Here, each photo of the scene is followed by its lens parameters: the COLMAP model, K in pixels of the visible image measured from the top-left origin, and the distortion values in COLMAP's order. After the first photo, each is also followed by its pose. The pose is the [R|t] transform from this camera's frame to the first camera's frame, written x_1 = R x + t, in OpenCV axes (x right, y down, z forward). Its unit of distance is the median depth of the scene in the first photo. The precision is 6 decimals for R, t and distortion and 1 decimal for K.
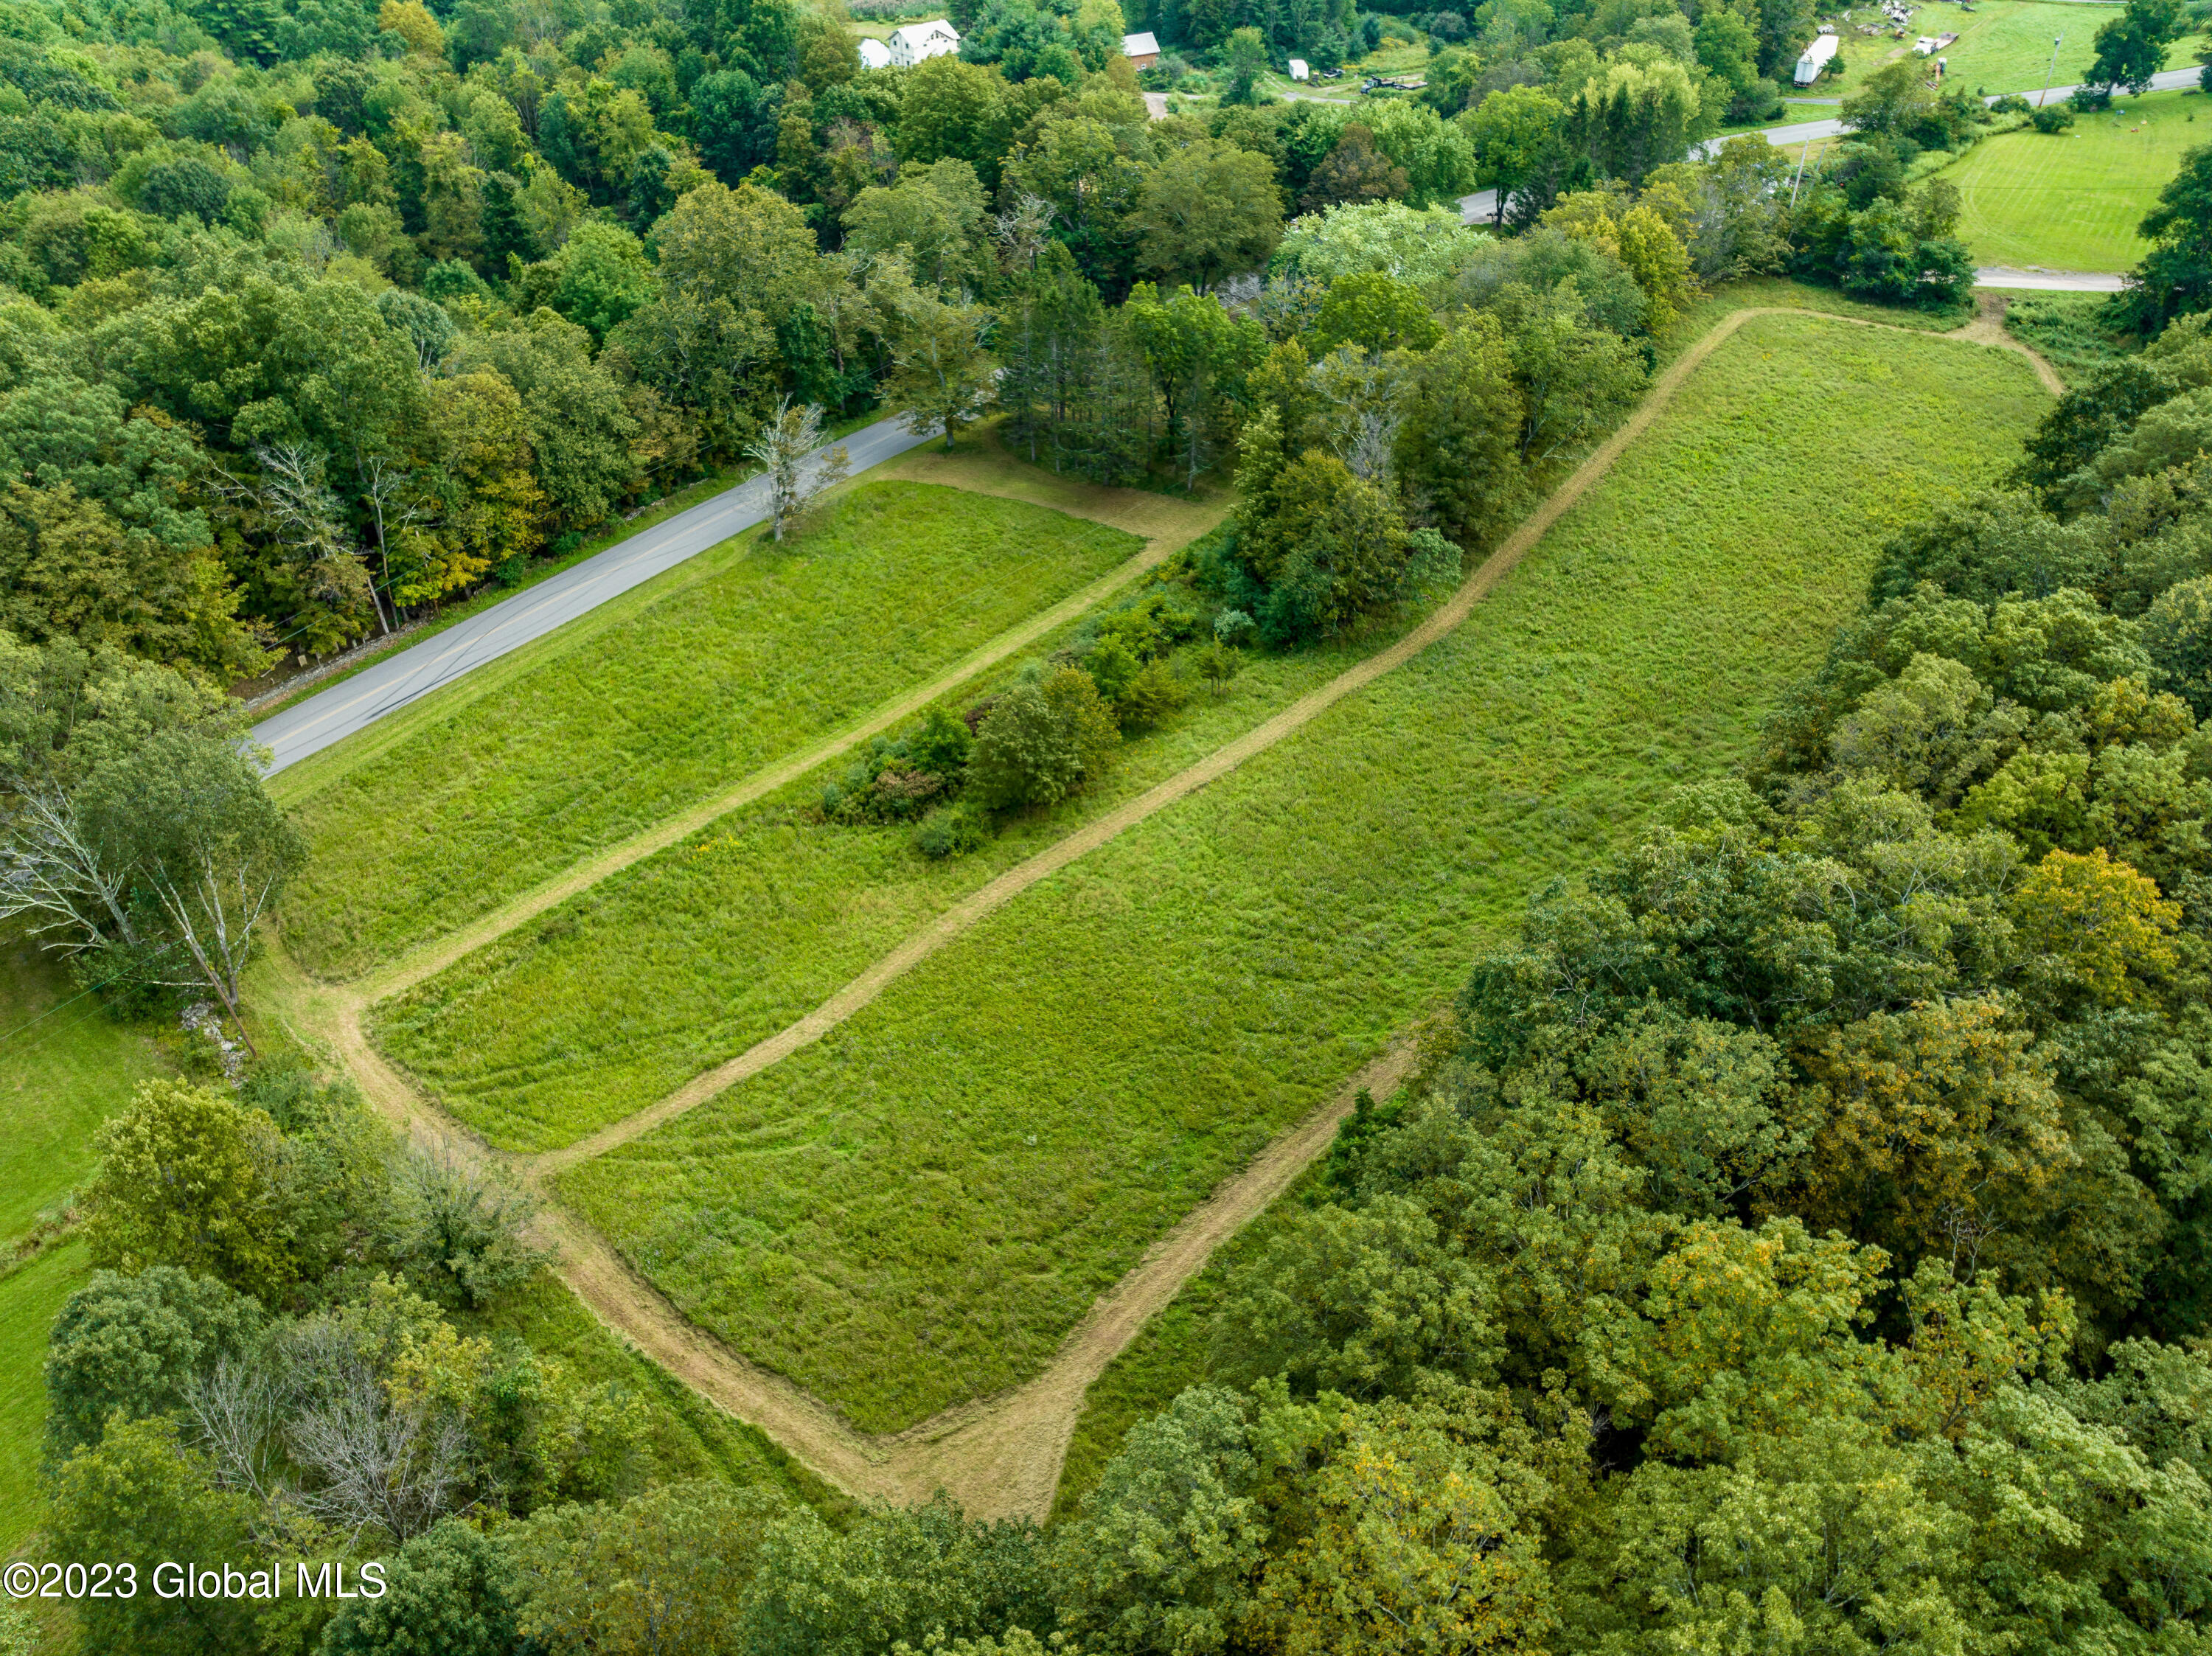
lens RADIAL K [[1565.9, 0, 1101.1], [0, 1565.9, 830.5], [0, 0, 1]] dist [-0.030976, 0.008909]
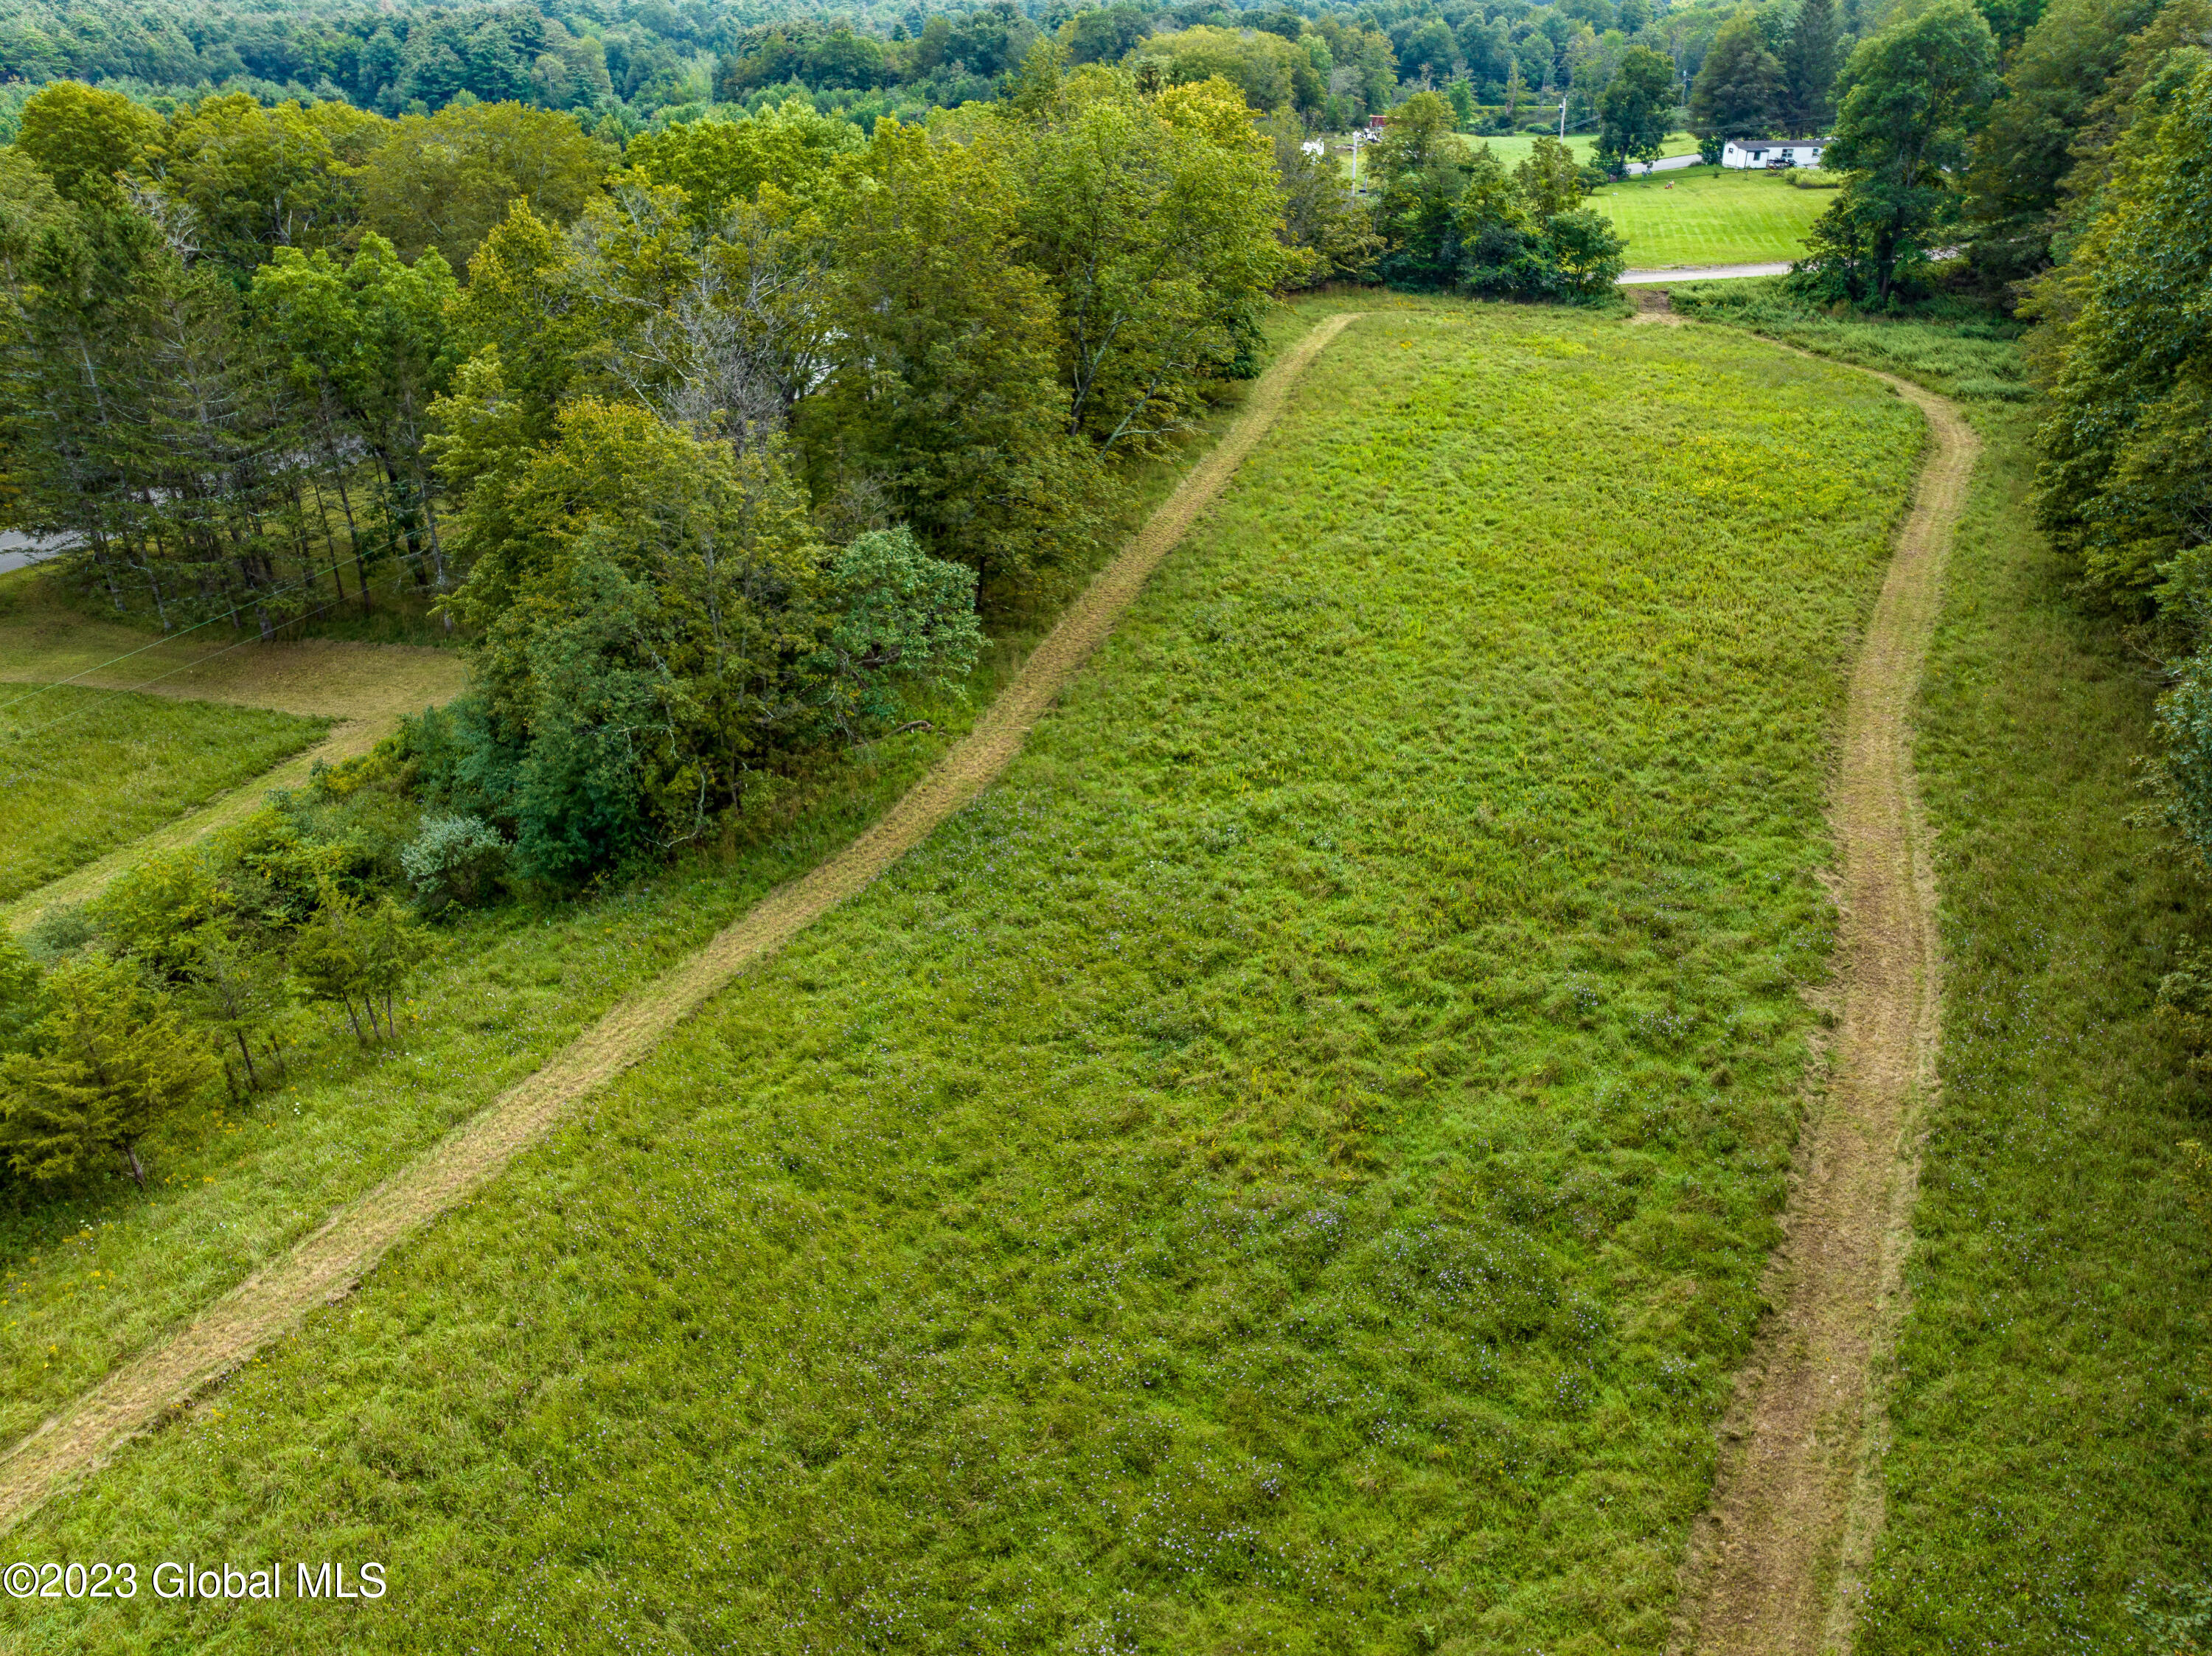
lens RADIAL K [[1565.9, 0, 1110.1], [0, 1565.9, 832.0], [0, 0, 1]] dist [-0.030976, 0.008909]
pose [[0.950364, -0.145032, 0.275272, 0.140770], [0.192211, 0.969374, -0.152868, -0.046791], [-0.244671, 0.198190, 0.949135, 0.610404]]
